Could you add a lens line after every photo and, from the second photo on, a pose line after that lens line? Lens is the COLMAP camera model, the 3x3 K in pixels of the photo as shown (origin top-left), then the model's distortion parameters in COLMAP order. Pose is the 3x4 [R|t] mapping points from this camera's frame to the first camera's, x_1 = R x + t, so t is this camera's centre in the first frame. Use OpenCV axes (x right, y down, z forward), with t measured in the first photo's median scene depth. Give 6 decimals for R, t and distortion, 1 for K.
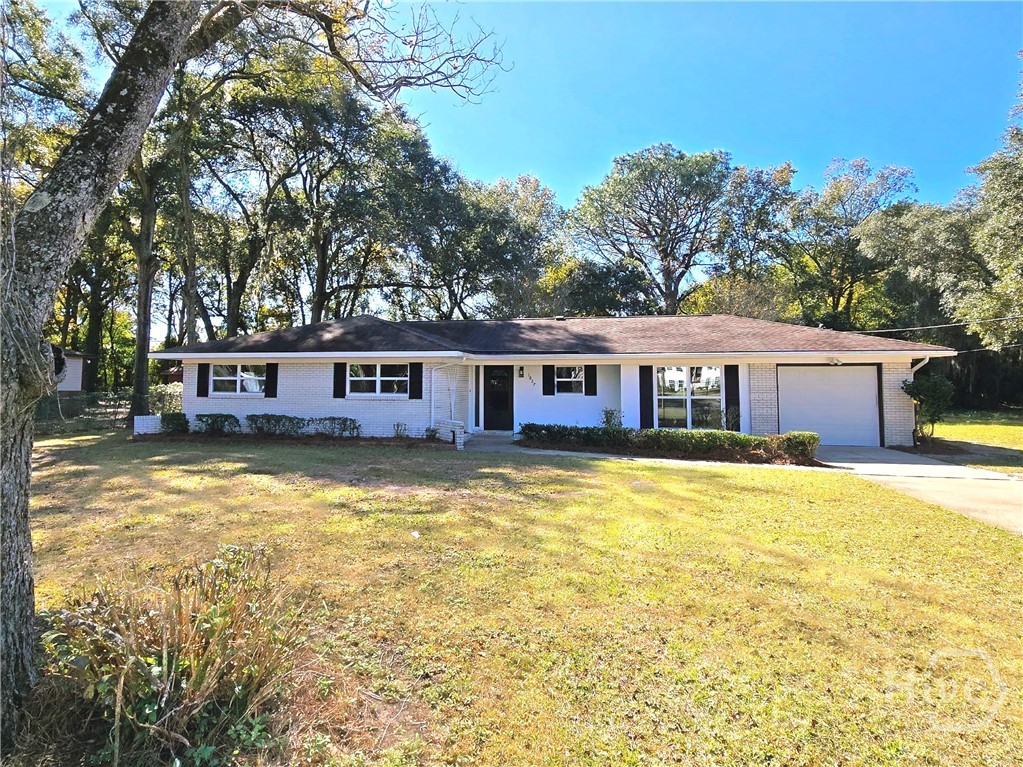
lens RADIAL K [[555.3, 0, 504.6], [0, 555.3, 360.3], [0, 0, 1]] dist [-0.002834, -0.000347]
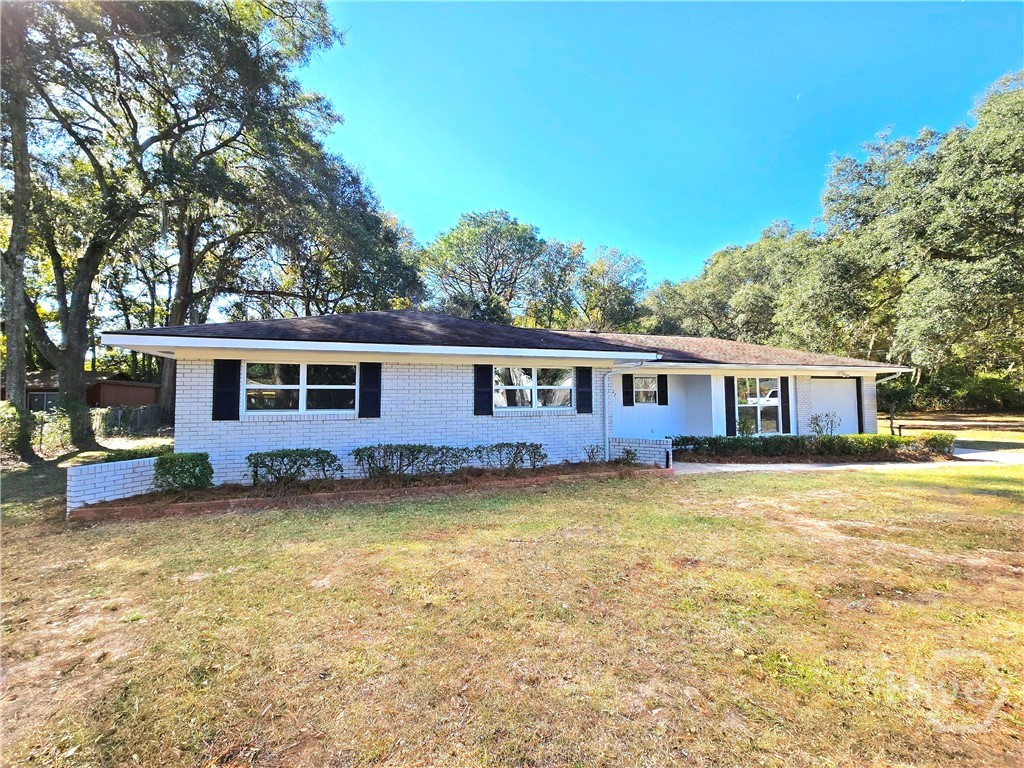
lens RADIAL K [[411.0, 0, 512.0], [0, 411.0, 384.0], [0, 0, 1]] dist [-0.000601, -0.000078]
pose [[0.872226, 0.007182, 0.489051, -0.459137], [-0.009975, 0.999945, 0.003106, 0.023780], [-0.489002, -0.007588, 0.872250, 0.466278]]
